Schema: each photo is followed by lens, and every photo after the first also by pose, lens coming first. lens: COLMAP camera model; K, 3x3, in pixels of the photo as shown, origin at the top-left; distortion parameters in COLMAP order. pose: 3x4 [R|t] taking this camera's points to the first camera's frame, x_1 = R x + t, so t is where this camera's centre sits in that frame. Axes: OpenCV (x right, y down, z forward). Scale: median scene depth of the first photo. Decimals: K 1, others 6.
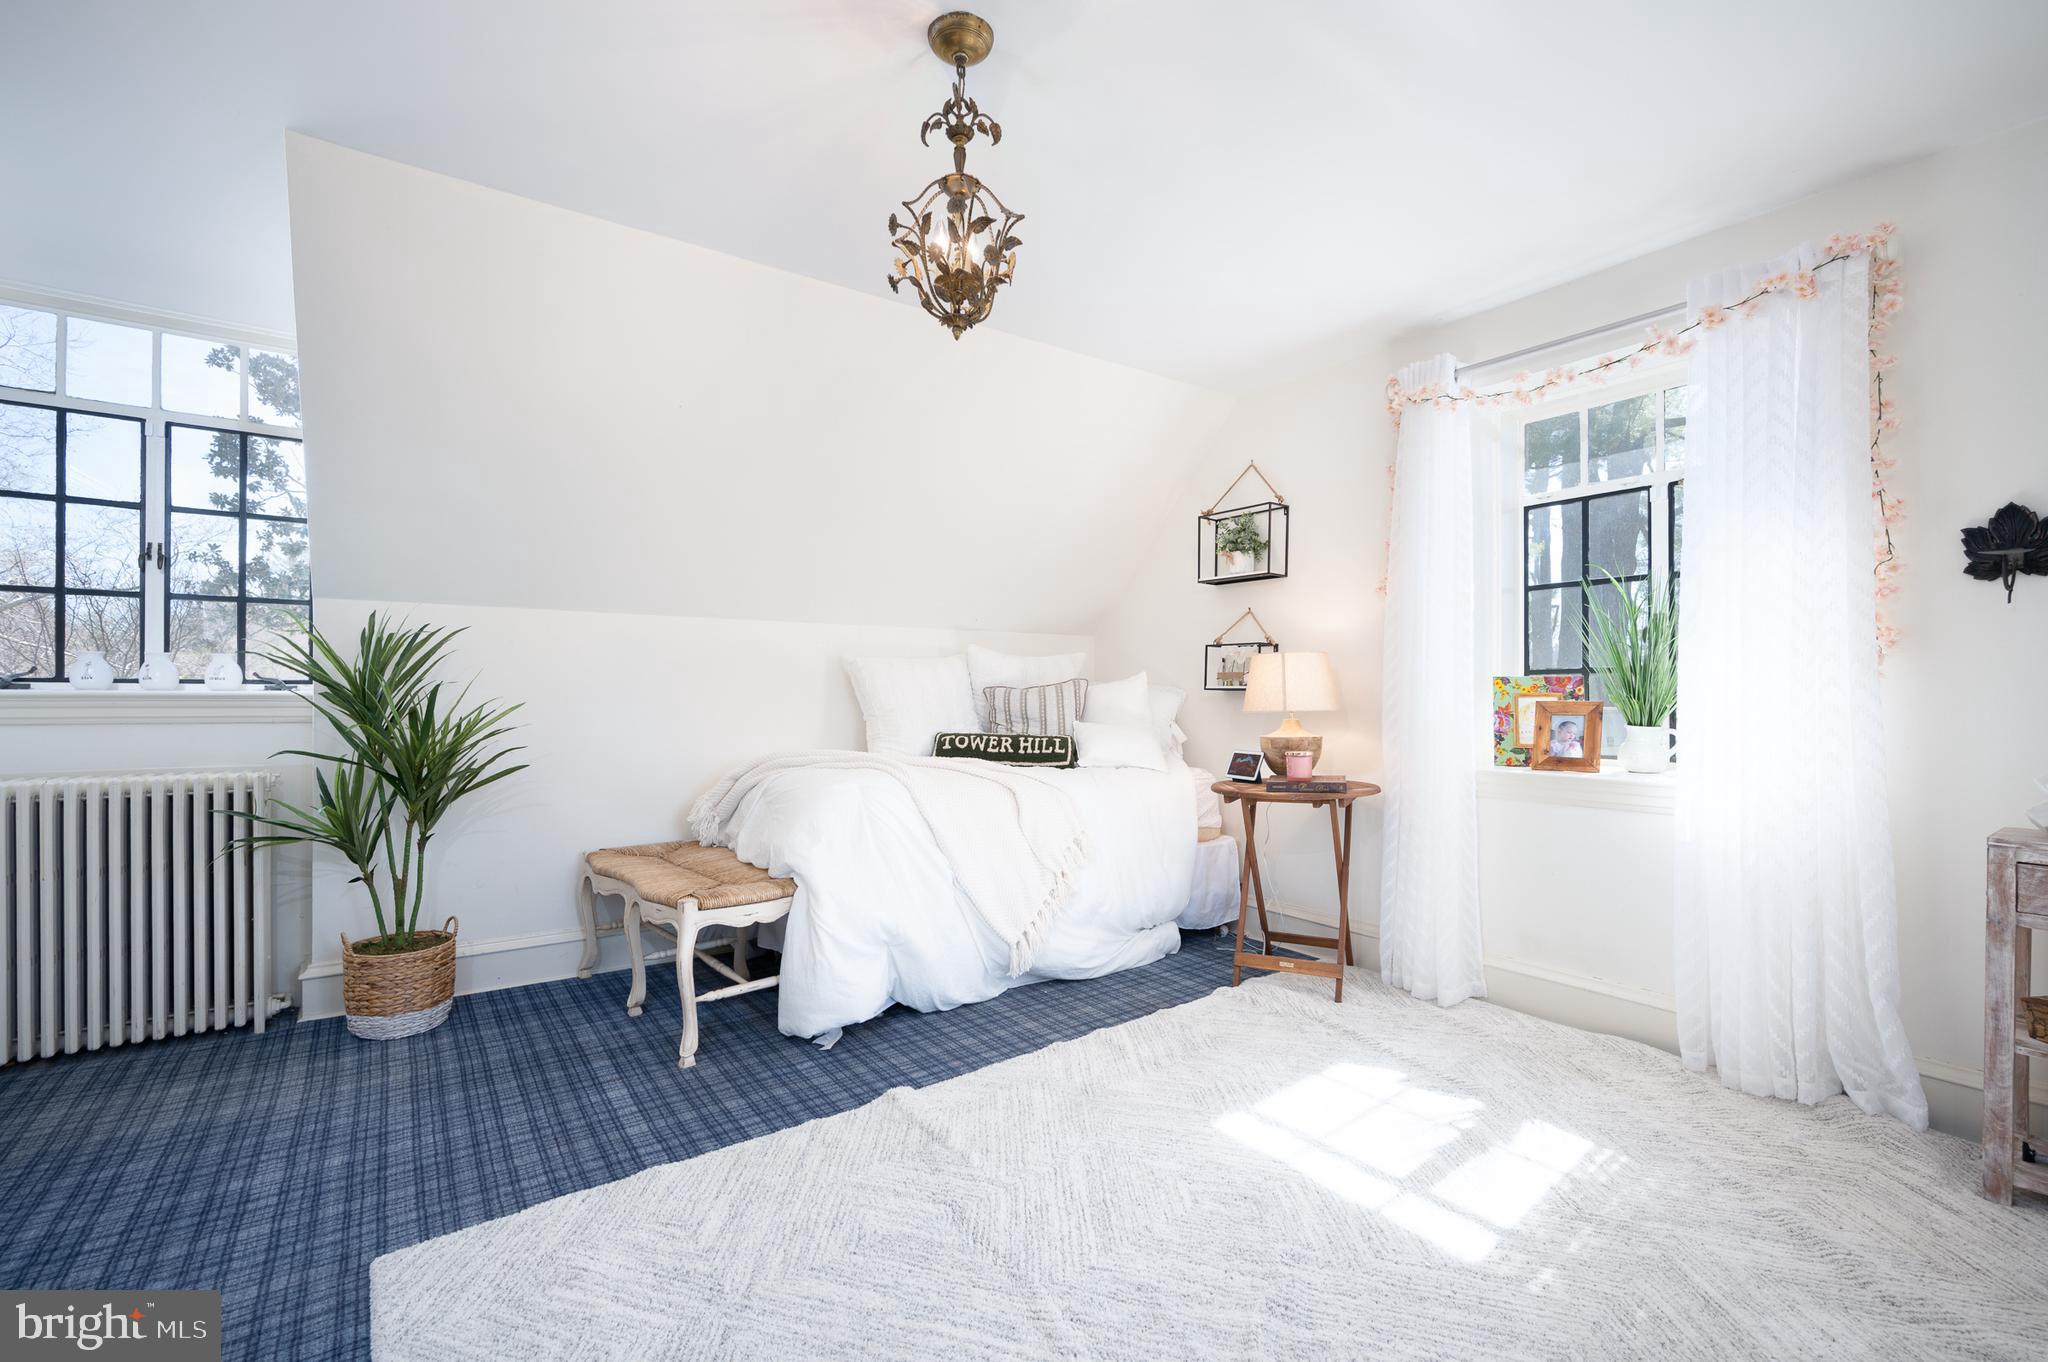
lens RADIAL K [[879.1, 0, 1030.7], [0, 879.1, 688.6], [0, 0, 1]] dist [0.002345, 0.000587]
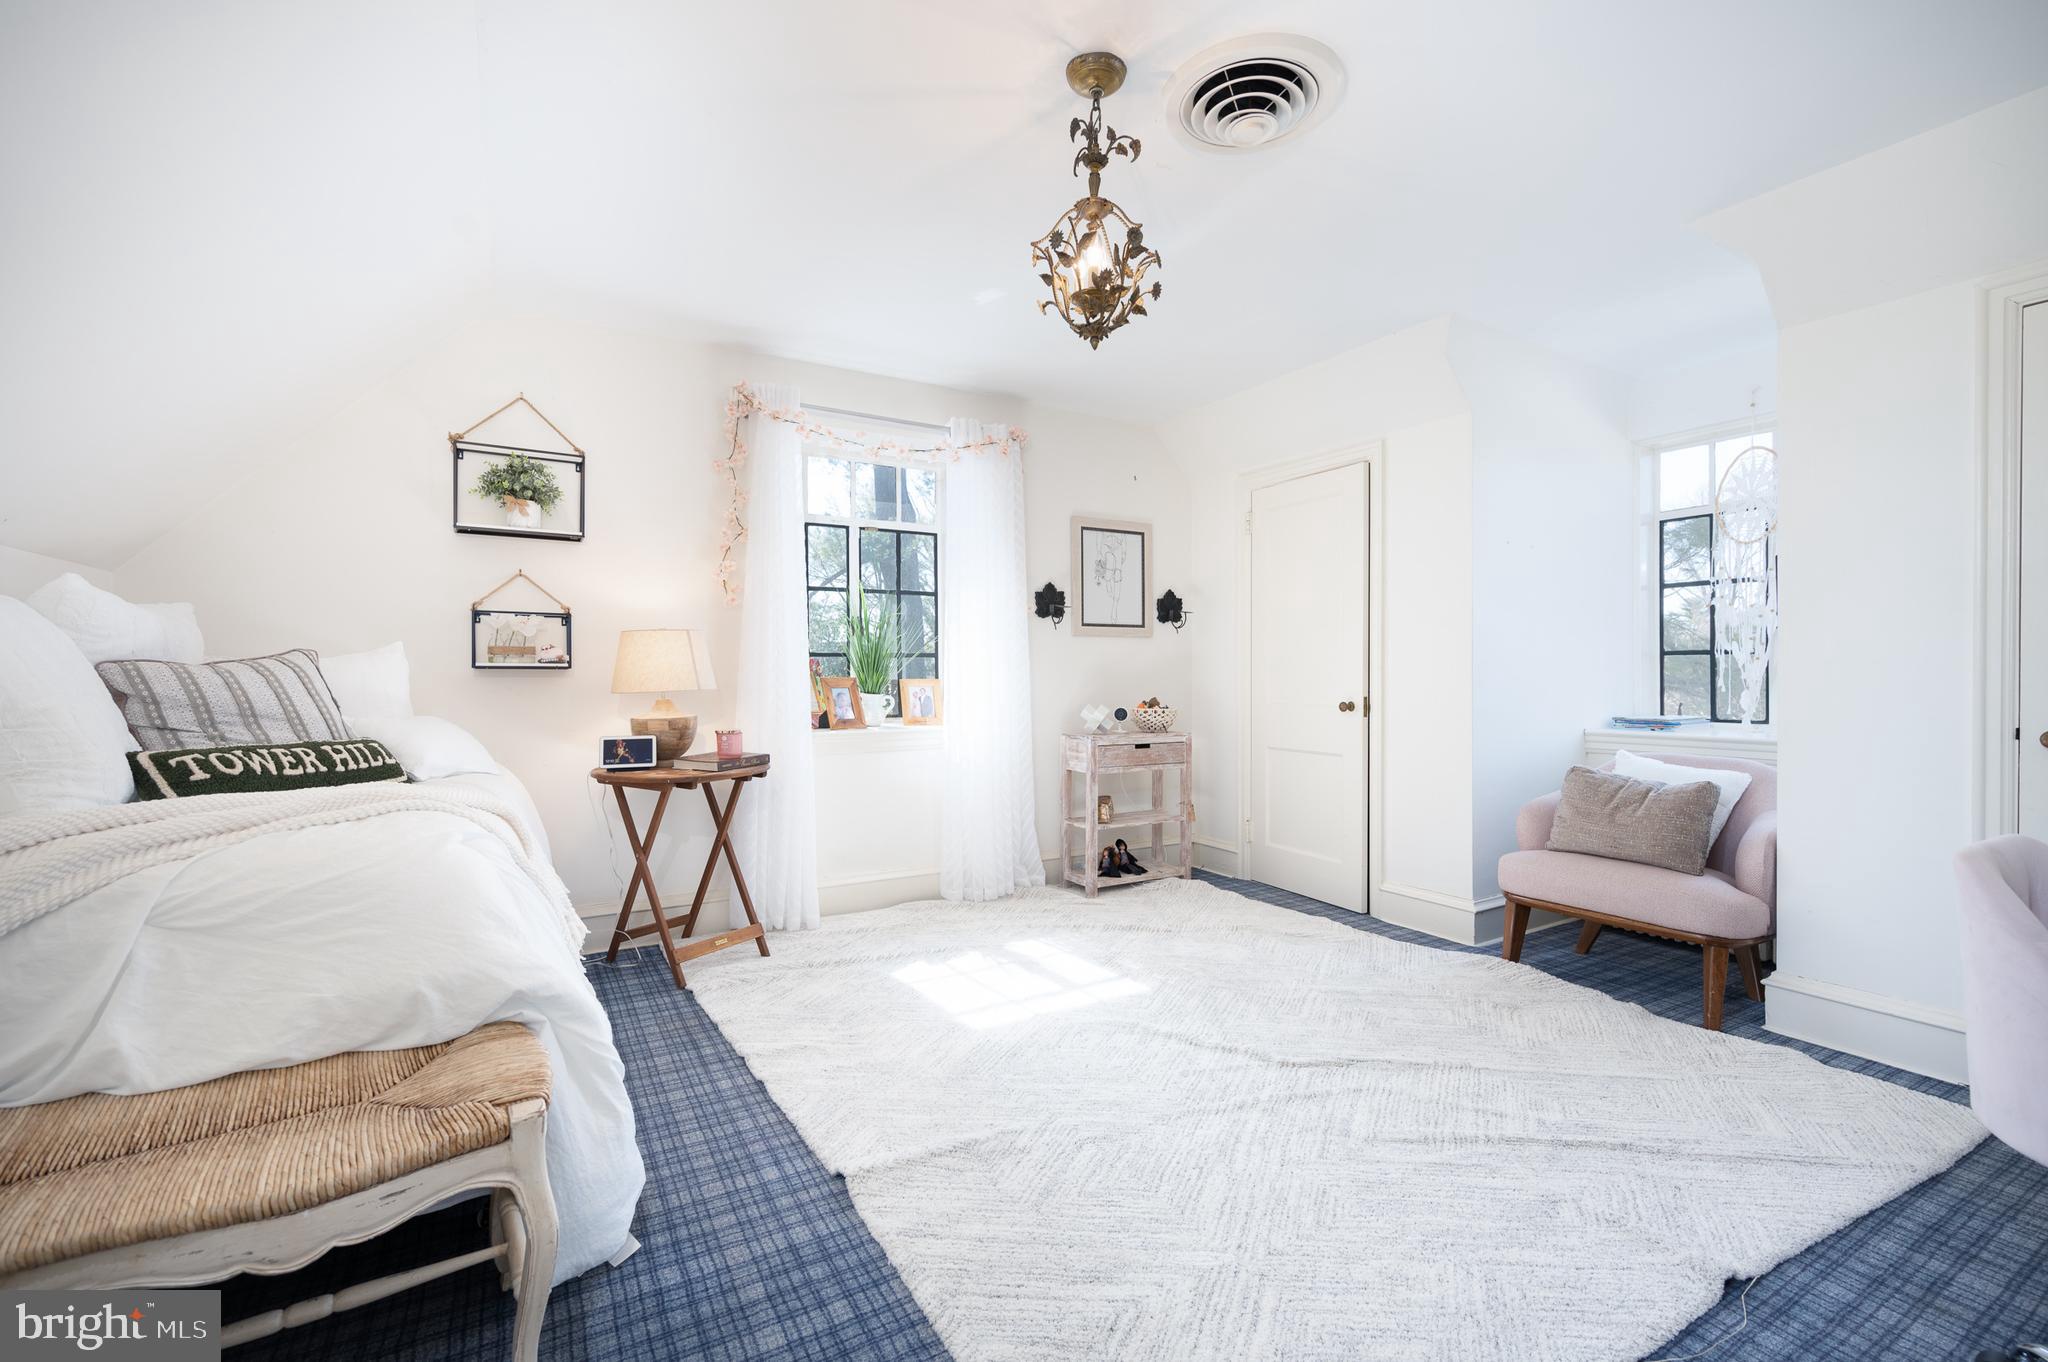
lens RADIAL K [[879.1, 0, 1030.7], [0, 879.1, 679.3], [0, 0, 1]] dist [0.002345, 0.000587]
pose [[0.100625, -0.009425, 0.994880, -0.755840], [-0.005100, 0.999937, 0.009989, 0.001999], [-0.994911, -0.006079, 0.100571, 0.618205]]
